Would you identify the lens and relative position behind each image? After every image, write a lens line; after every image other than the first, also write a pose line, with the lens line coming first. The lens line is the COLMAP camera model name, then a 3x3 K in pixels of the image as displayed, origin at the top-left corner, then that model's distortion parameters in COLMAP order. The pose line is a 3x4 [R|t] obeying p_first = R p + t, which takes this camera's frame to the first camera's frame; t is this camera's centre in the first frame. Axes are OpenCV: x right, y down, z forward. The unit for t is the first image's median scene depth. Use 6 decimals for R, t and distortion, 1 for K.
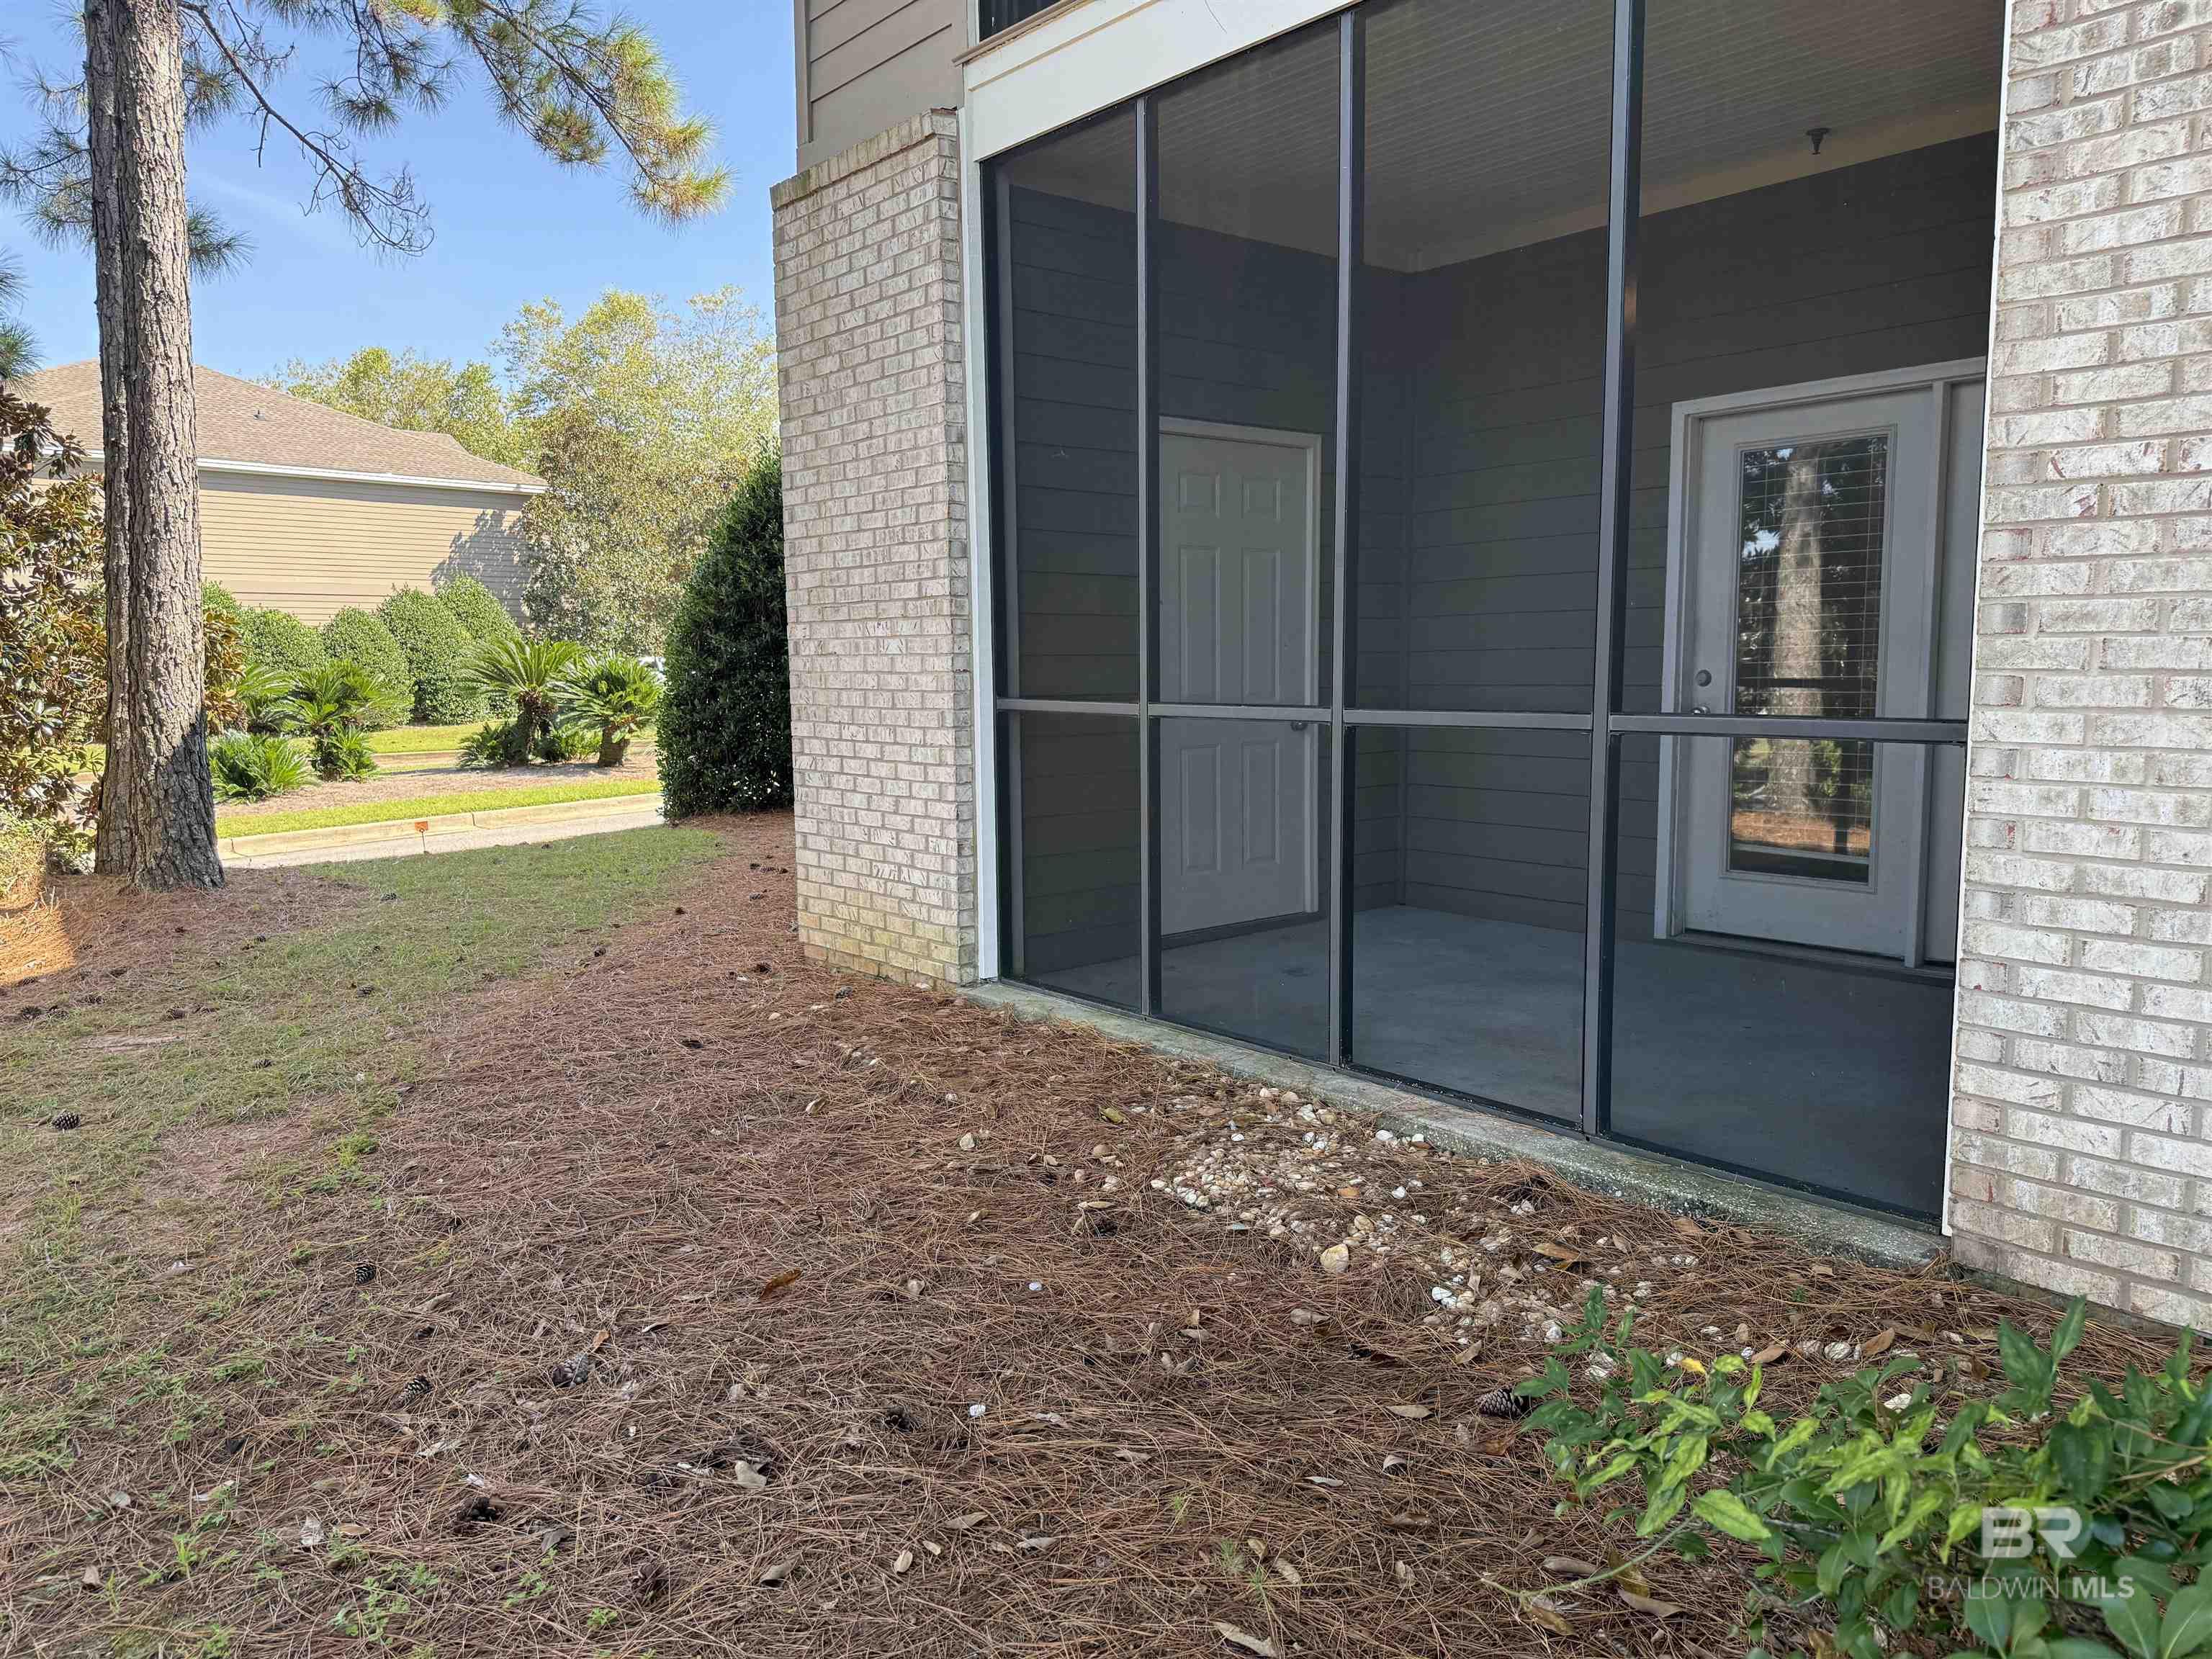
lens RADIAL K [[1555.6, 0, 1111.6], [0, 1555.6, 841.3], [0, 0, 1]] dist [0.126653, -0.192593]
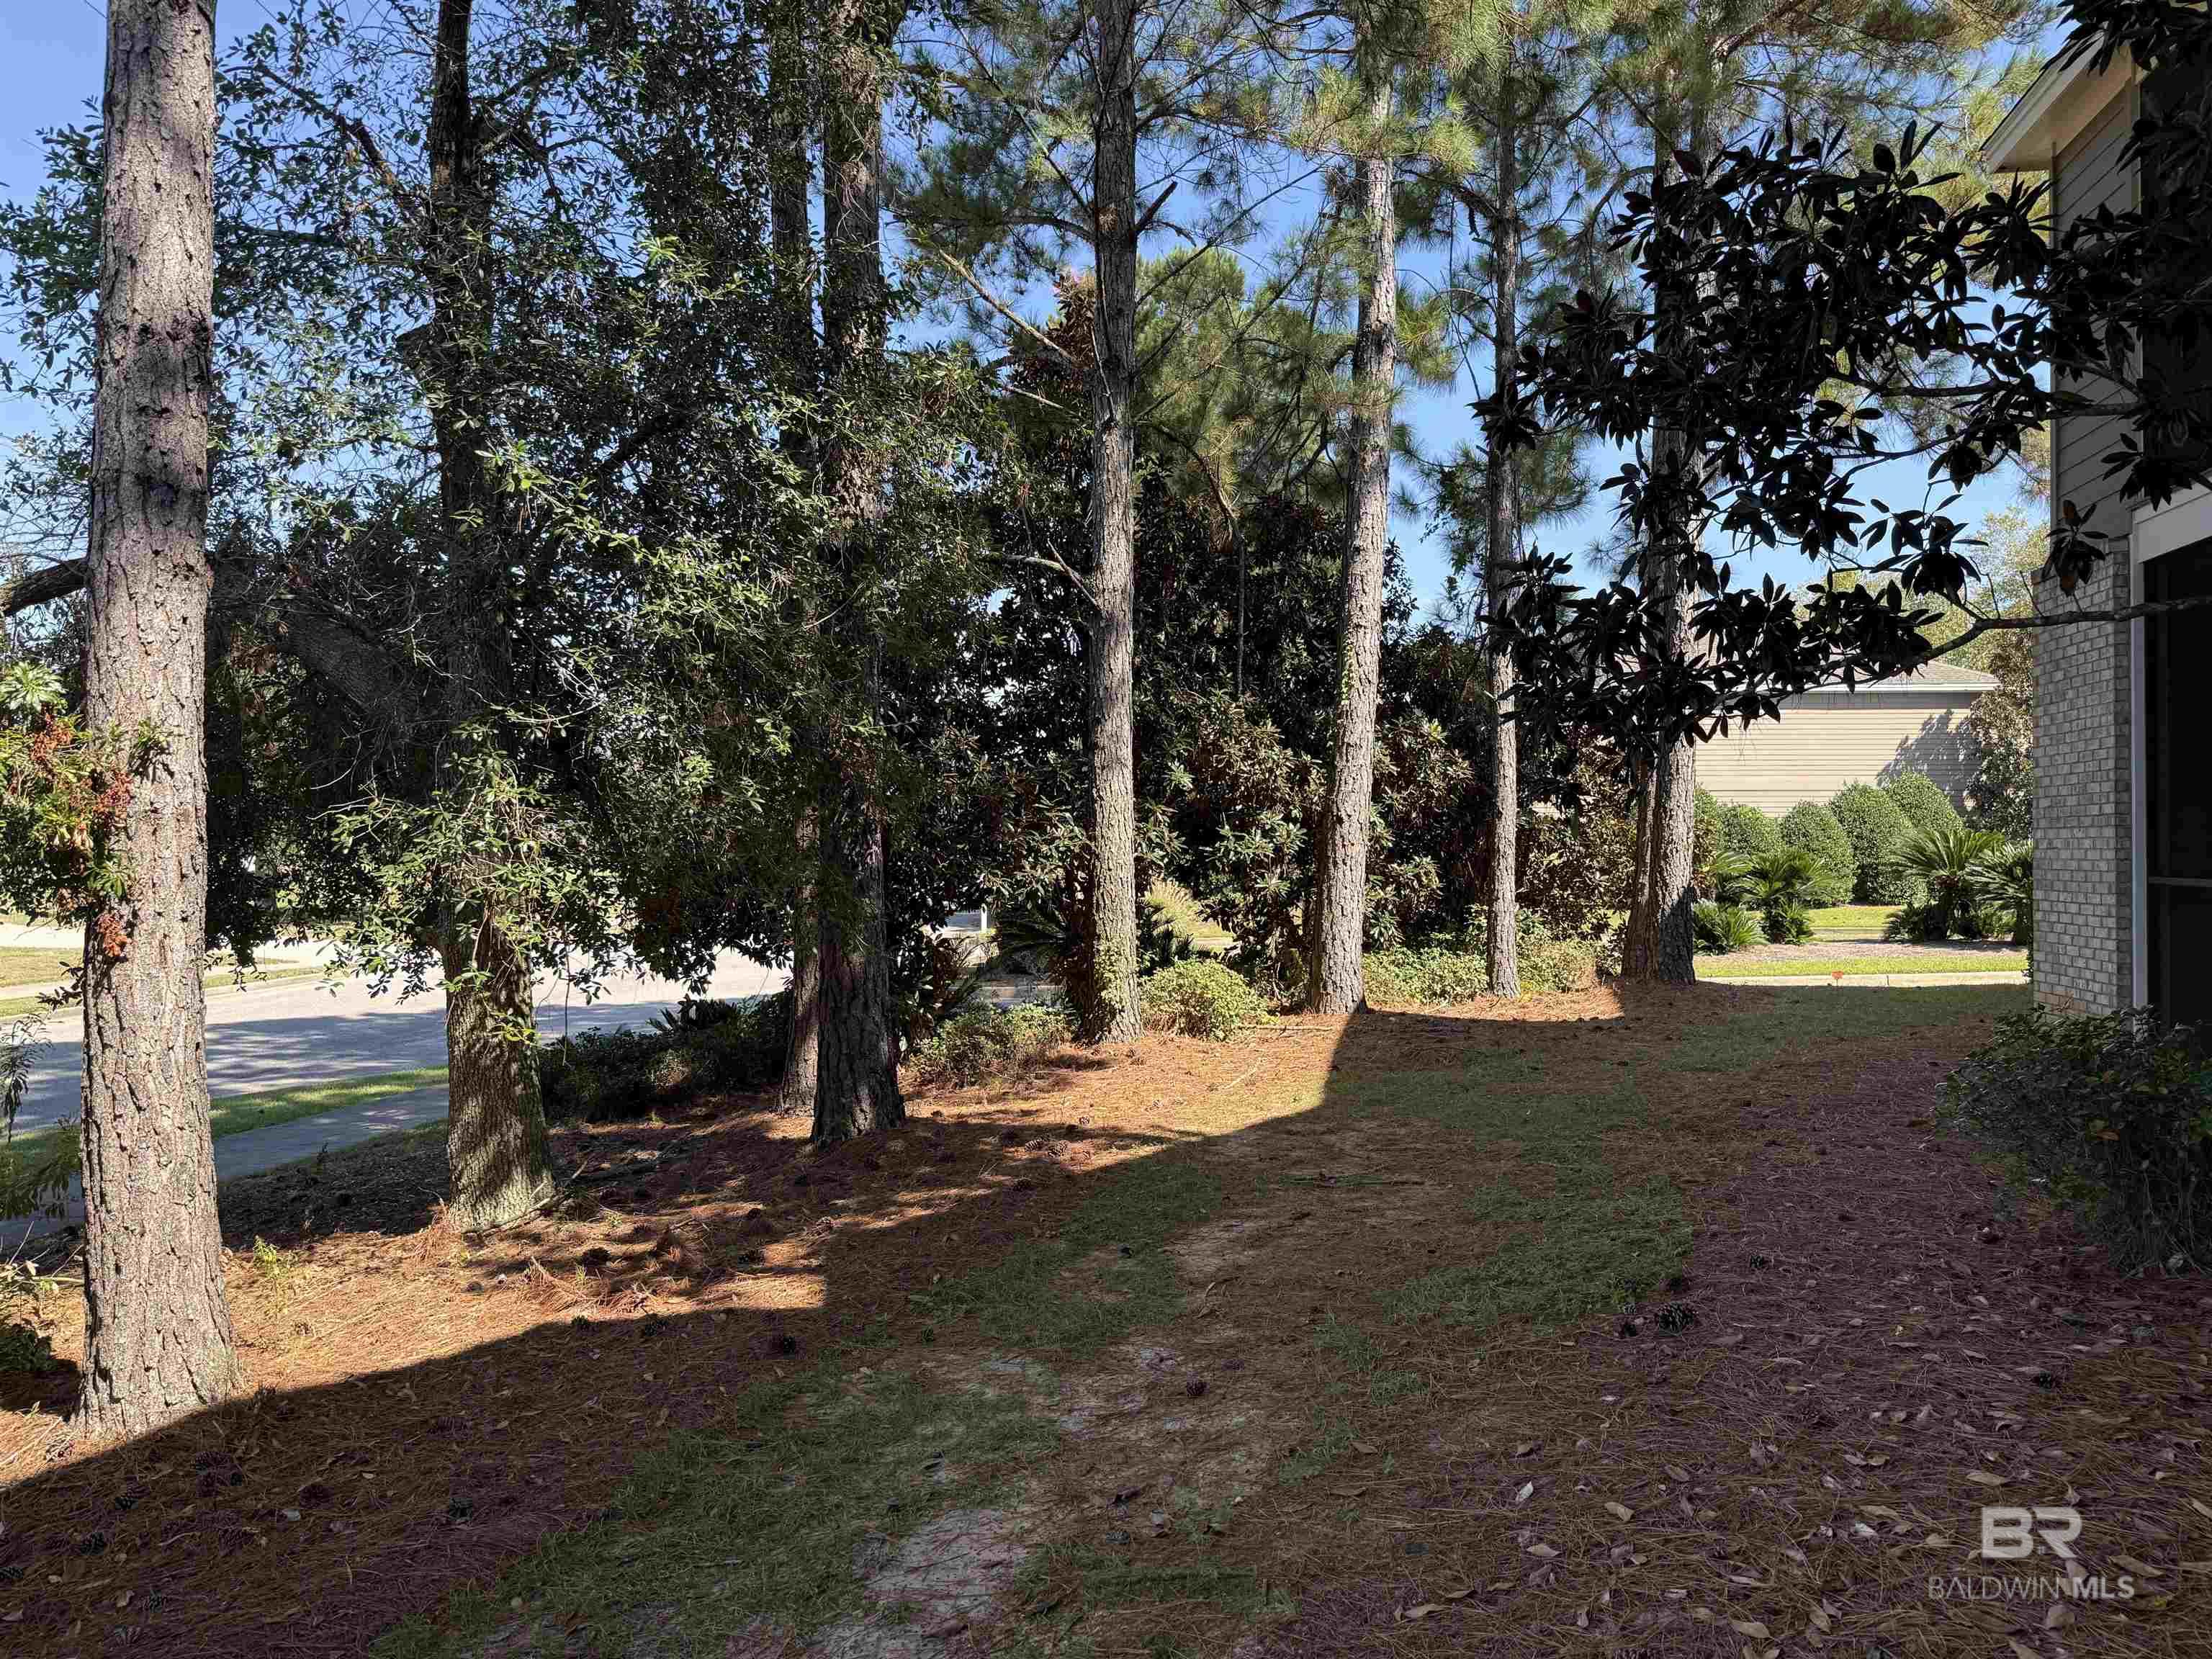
lens RADIAL K [[1555.6, 0, 1111.6], [0, 1555.6, 841.3], [0, 0, 1]] dist [0.126653, -0.192593]
pose [[0.649541, 0.006214, -0.760302, 0.116013], [-0.094437, 0.992883, -0.072564, 0.022403], [0.754439, 0.118934, 0.645505, -0.211221]]
